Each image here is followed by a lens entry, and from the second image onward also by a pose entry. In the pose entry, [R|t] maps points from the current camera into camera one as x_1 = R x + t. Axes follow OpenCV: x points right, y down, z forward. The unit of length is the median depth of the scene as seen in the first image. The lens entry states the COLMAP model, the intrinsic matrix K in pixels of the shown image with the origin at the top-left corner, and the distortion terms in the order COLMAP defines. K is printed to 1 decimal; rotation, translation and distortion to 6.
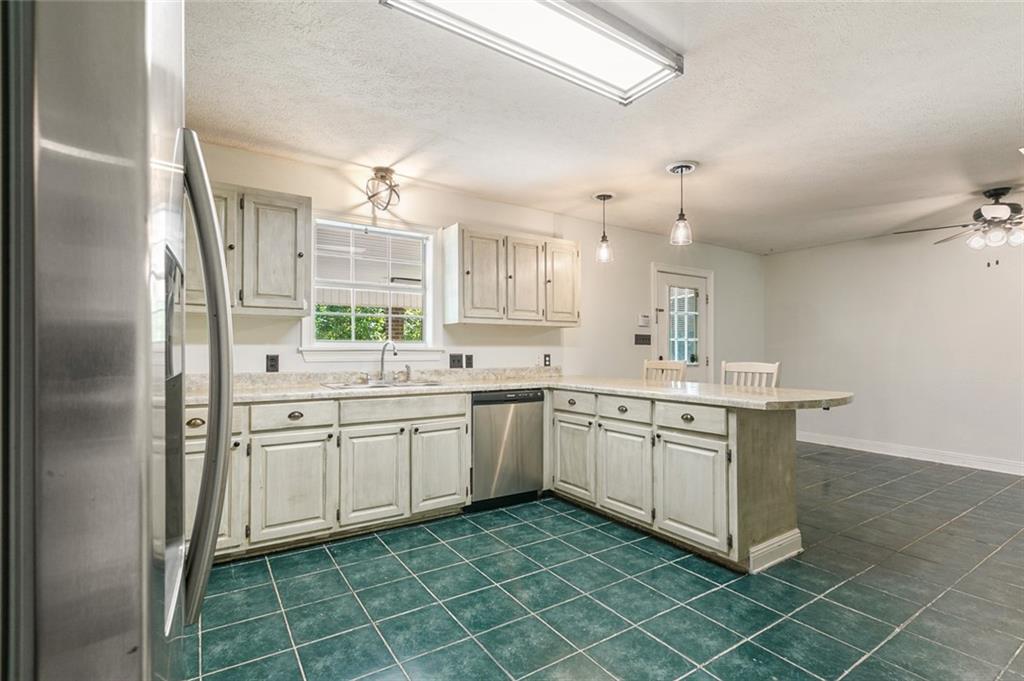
lens RADIAL K [[466.5, 0, 515.4], [0, 466.5, 345.0], [0, 0, 1]] dist [0.000519, -0.000035]
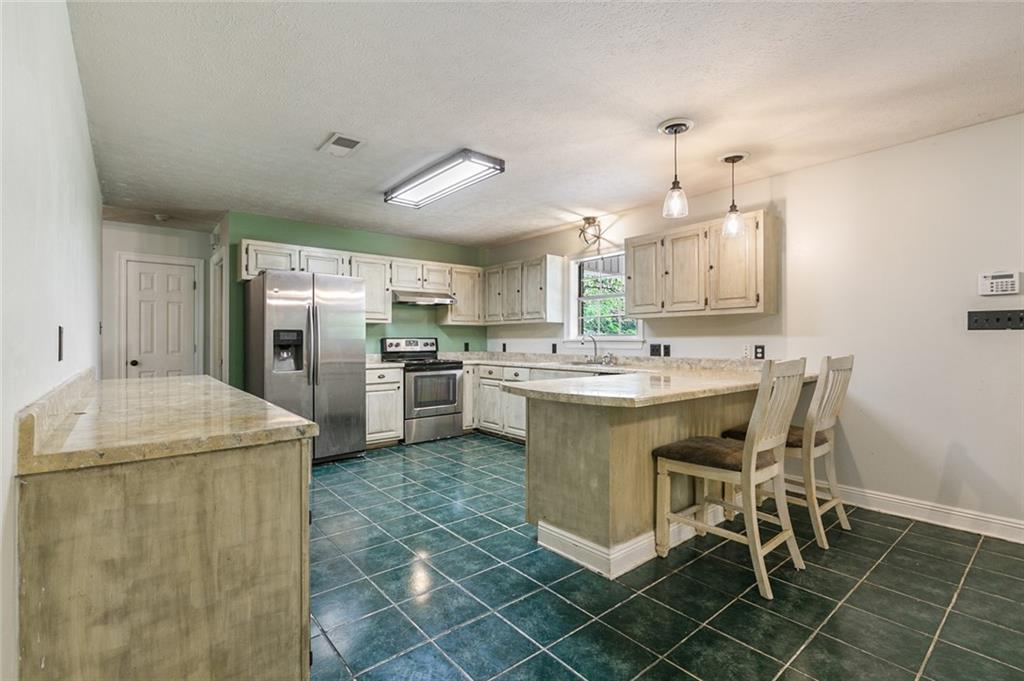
lens RADIAL K [[466.5, 0, 513.5], [0, 466.5, 340.6], [0, 0, 1]] dist [0.000519, -0.000035]
pose [[0.122580, -0.001777, -0.992457, 0.998280], [0.014412, 0.999896, -0.000010, 0.005259], [0.992354, -0.014302, 0.122593, 0.506242]]
